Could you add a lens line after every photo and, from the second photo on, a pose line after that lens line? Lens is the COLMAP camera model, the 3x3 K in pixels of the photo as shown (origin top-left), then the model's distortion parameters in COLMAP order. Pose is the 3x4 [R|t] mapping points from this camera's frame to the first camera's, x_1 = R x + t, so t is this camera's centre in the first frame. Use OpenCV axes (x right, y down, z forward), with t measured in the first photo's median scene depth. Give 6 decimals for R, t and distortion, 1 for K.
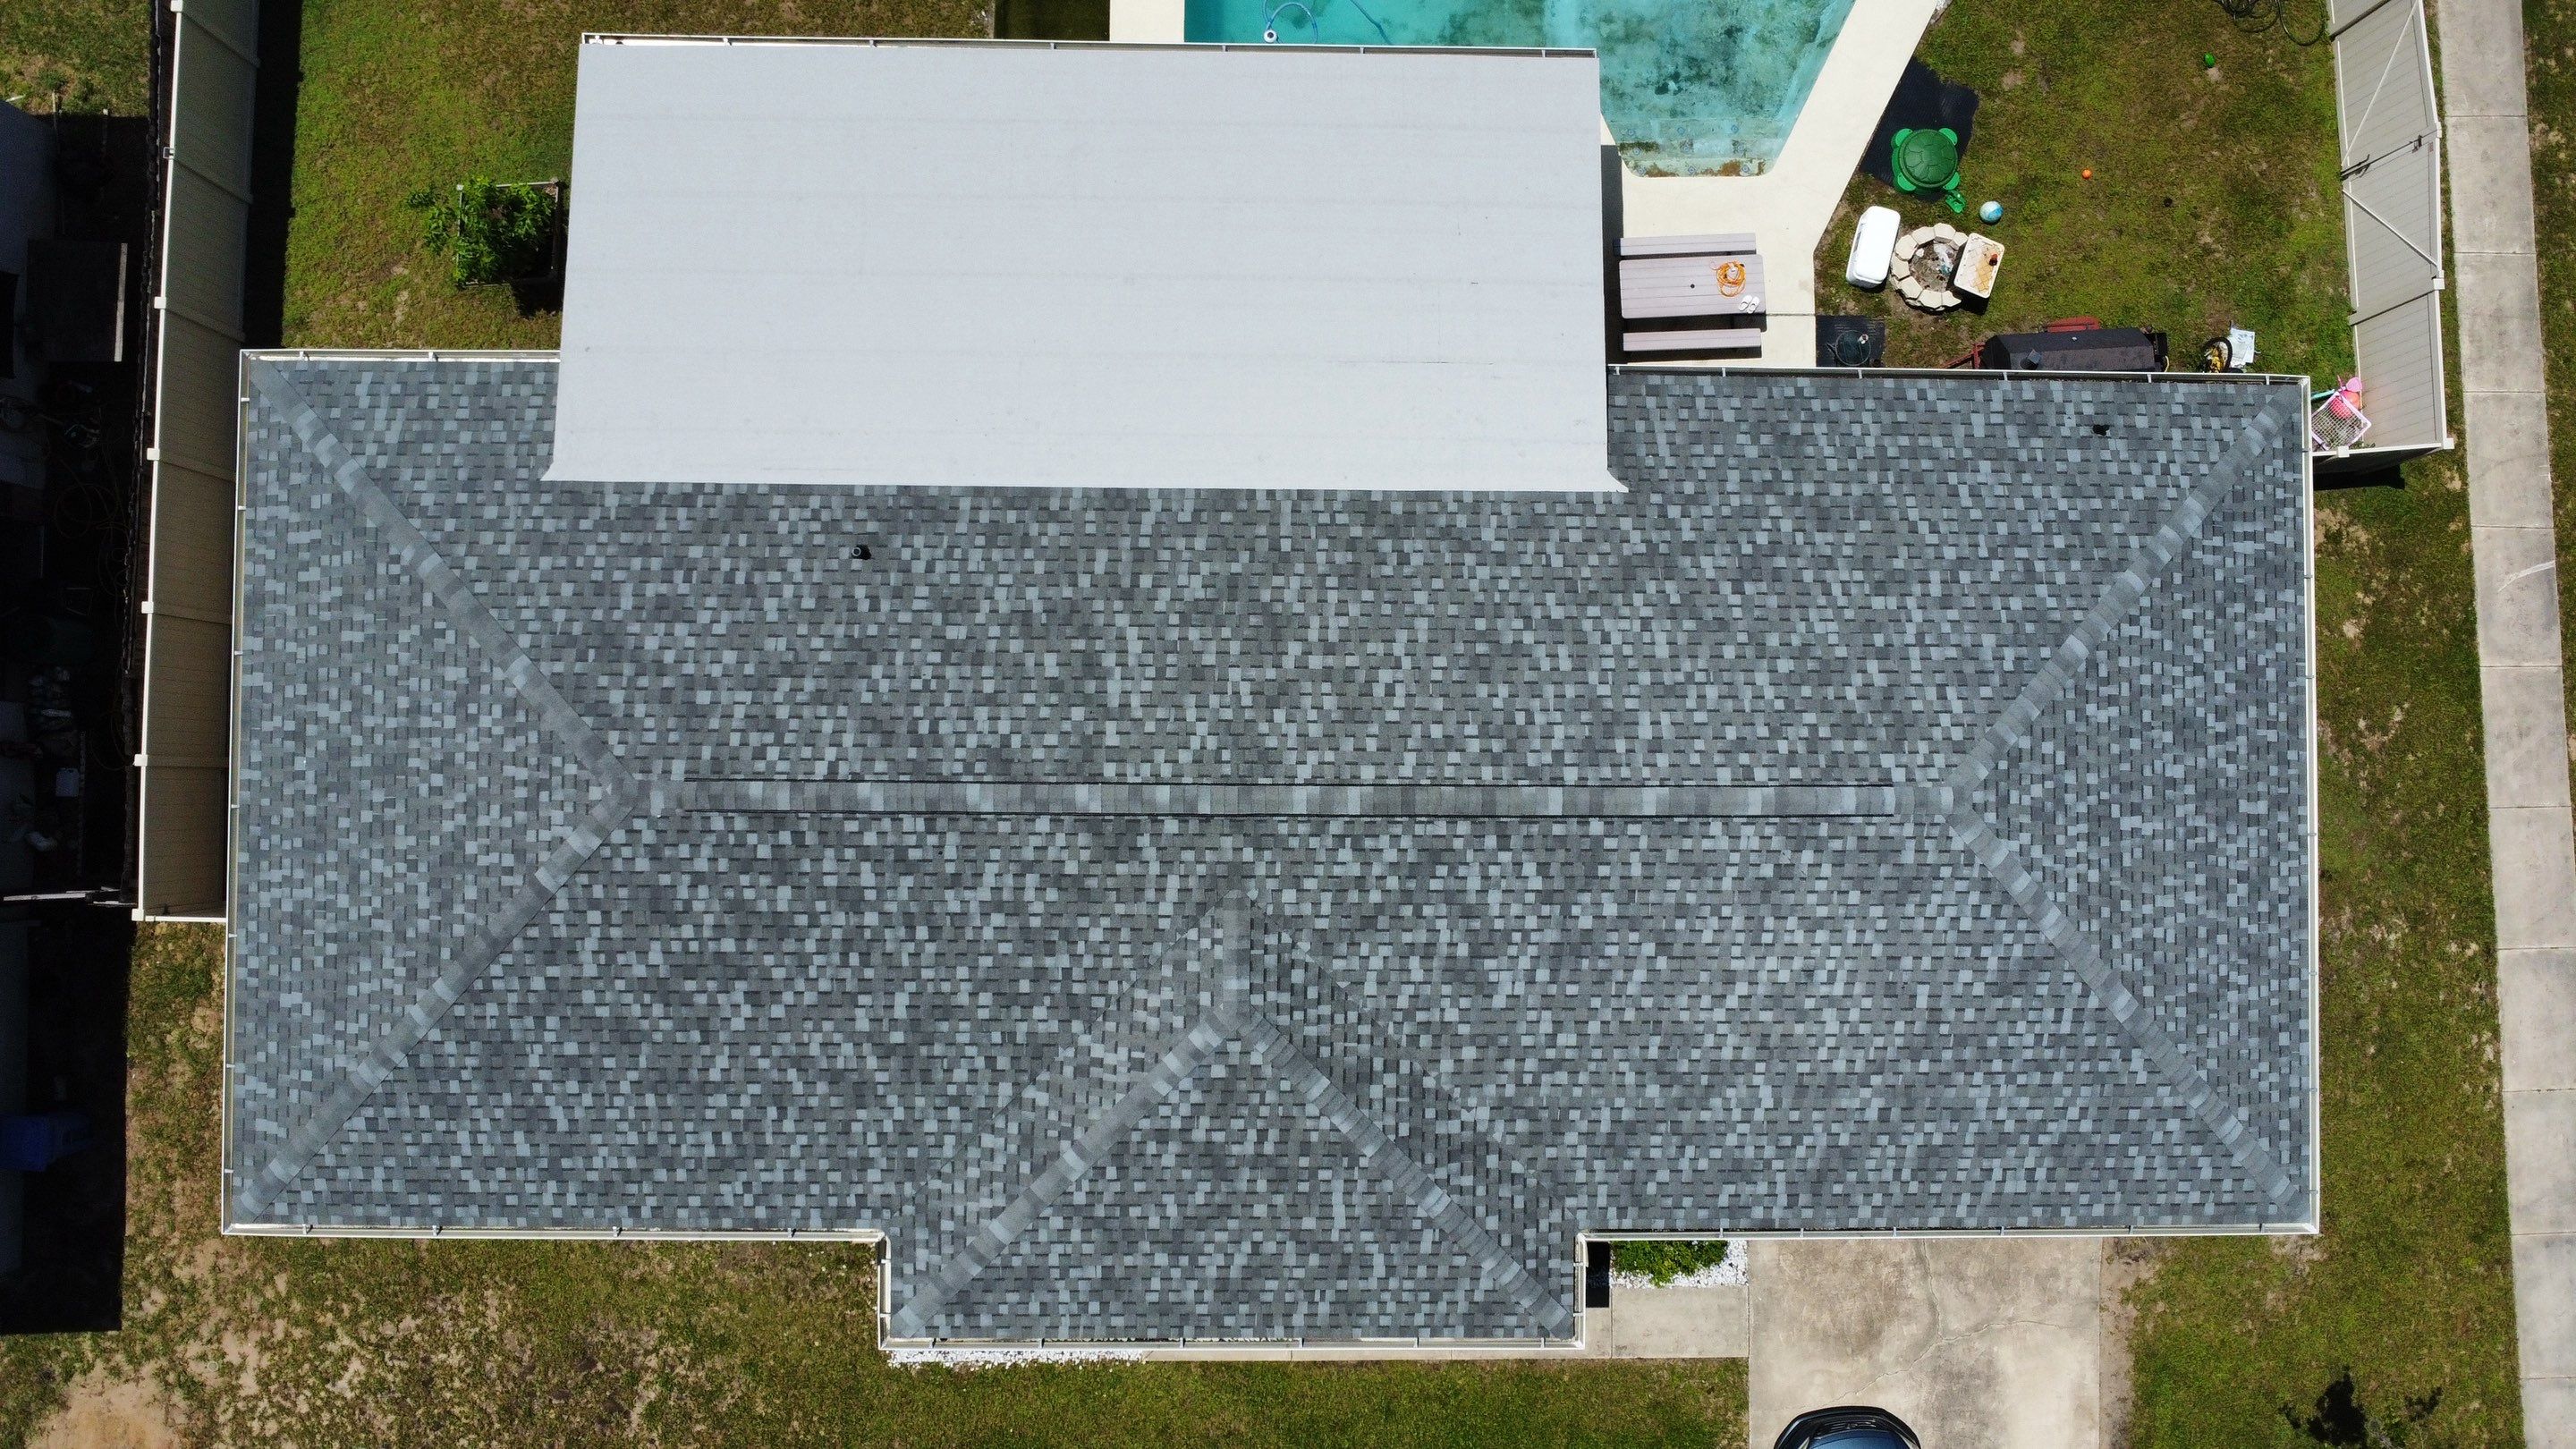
lens RADIAL K [[1869.8, 0, 1276.8], [0, 1869.8, 712.1], [0, 0, 1]] dist [0.000152, -0.065179]
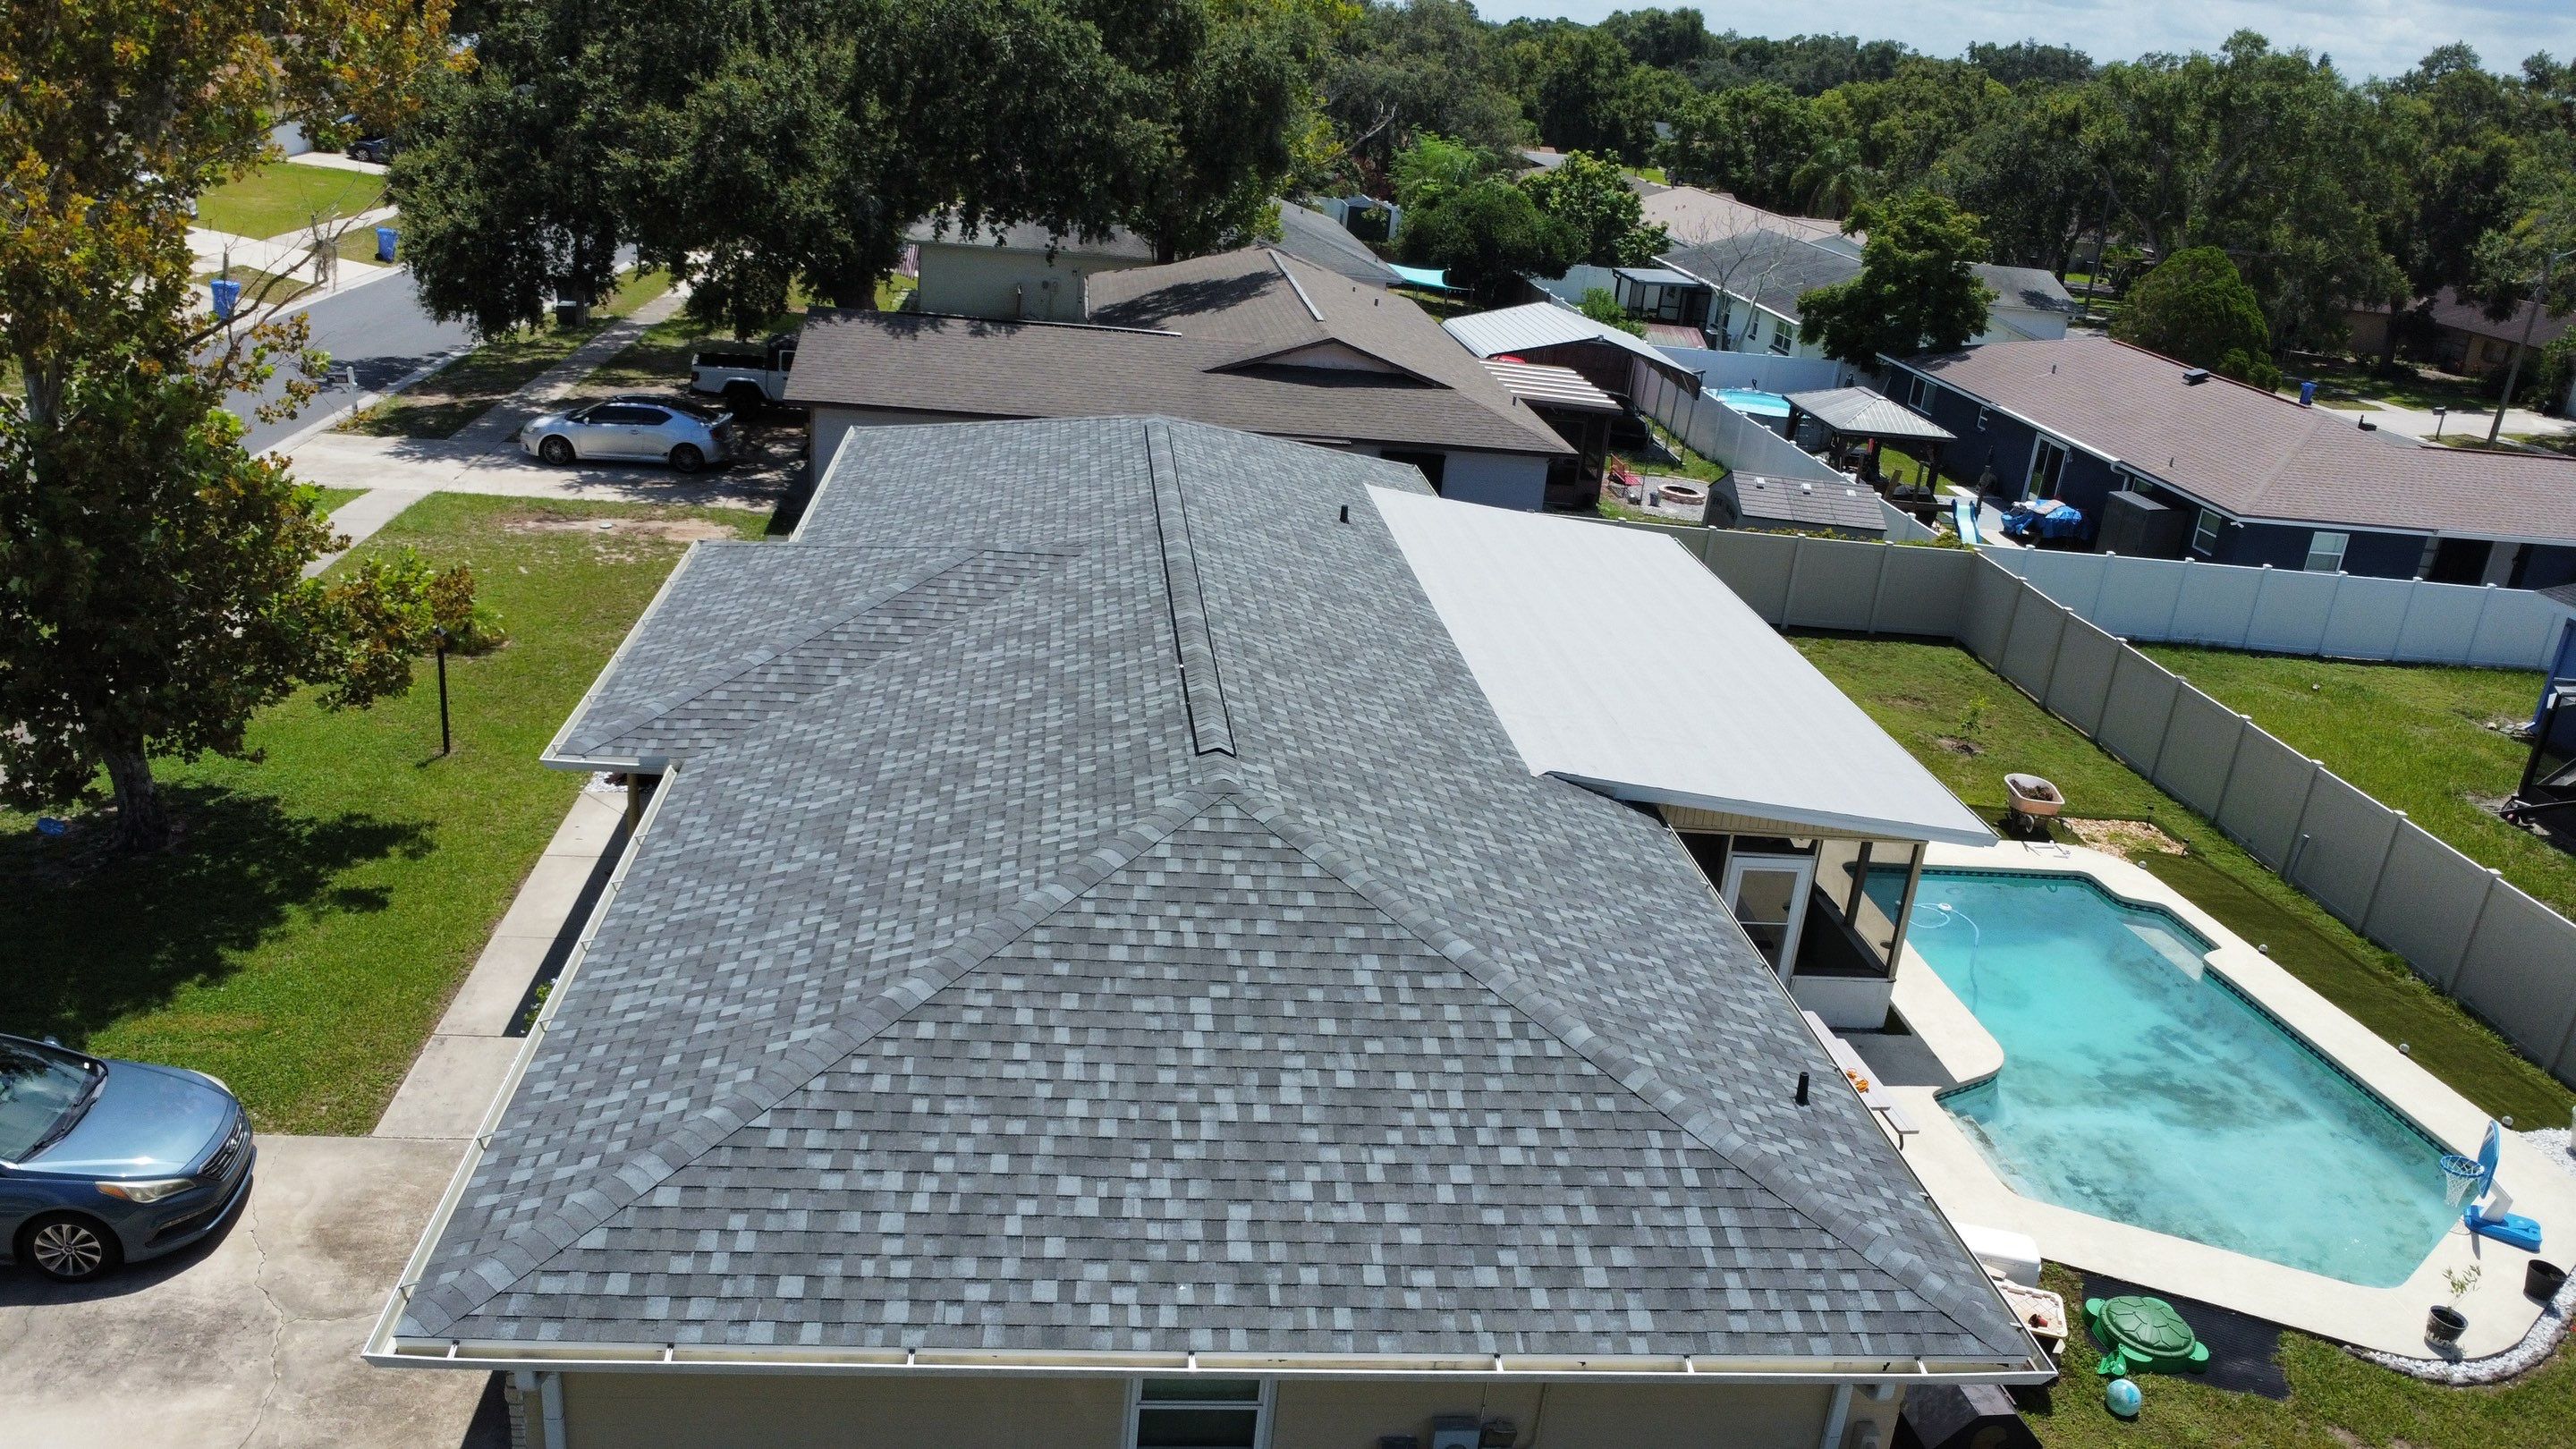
lens RADIAL K [[1867.6, 0, 1275.8], [0, 1867.6, 712.2], [0, 0, 1]] dist [-0.011524, -0.036503]
pose [[0.105670, 0.330001, -0.938048, 1.018175], [-0.992854, -0.017580, -0.118029, 0.110746], [-0.055441, 0.943817, 0.325785, 0.701180]]
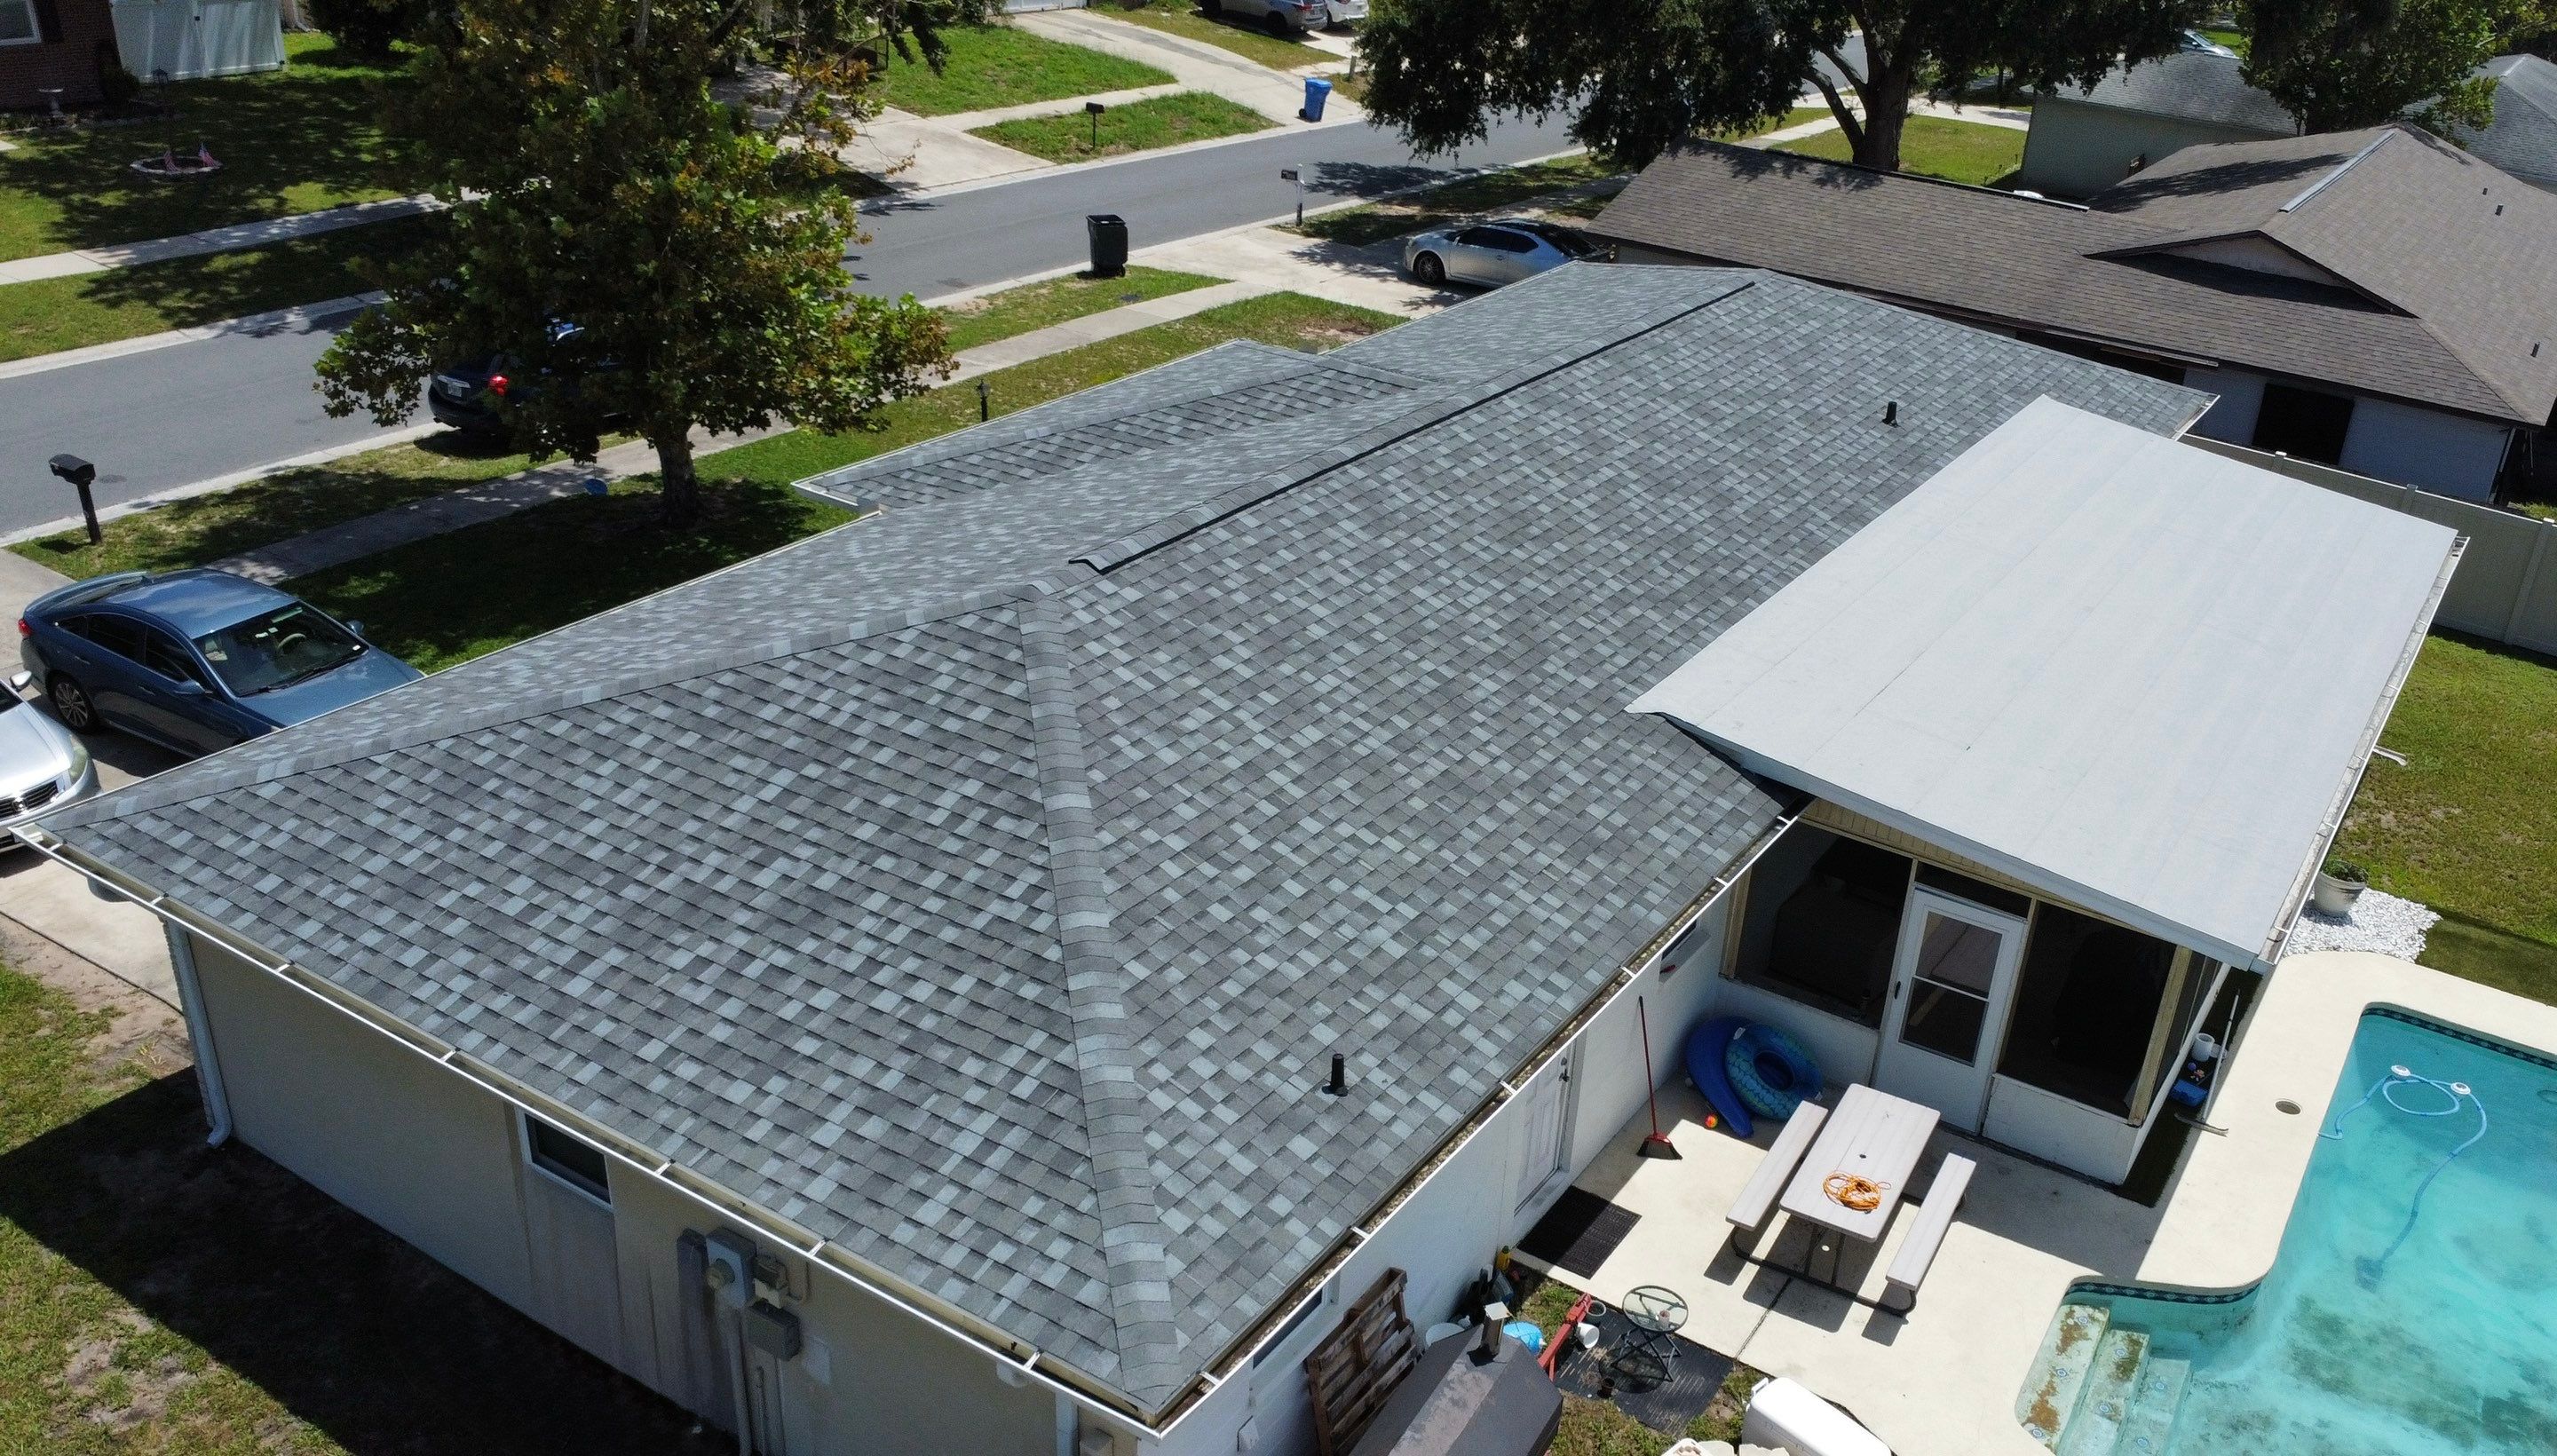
lens RADIAL K [[2113.0, 0, 1445.5], [0, 2113.0, 802.2], [0, 0, 1]] dist [-0.003464, -0.057937]
pose [[-0.496002, 0.339628, -0.799146, 0.901992], [-0.866115, -0.259082, 0.427460, -0.423606], [-0.061867, 0.904173, 0.422662, 0.704773]]
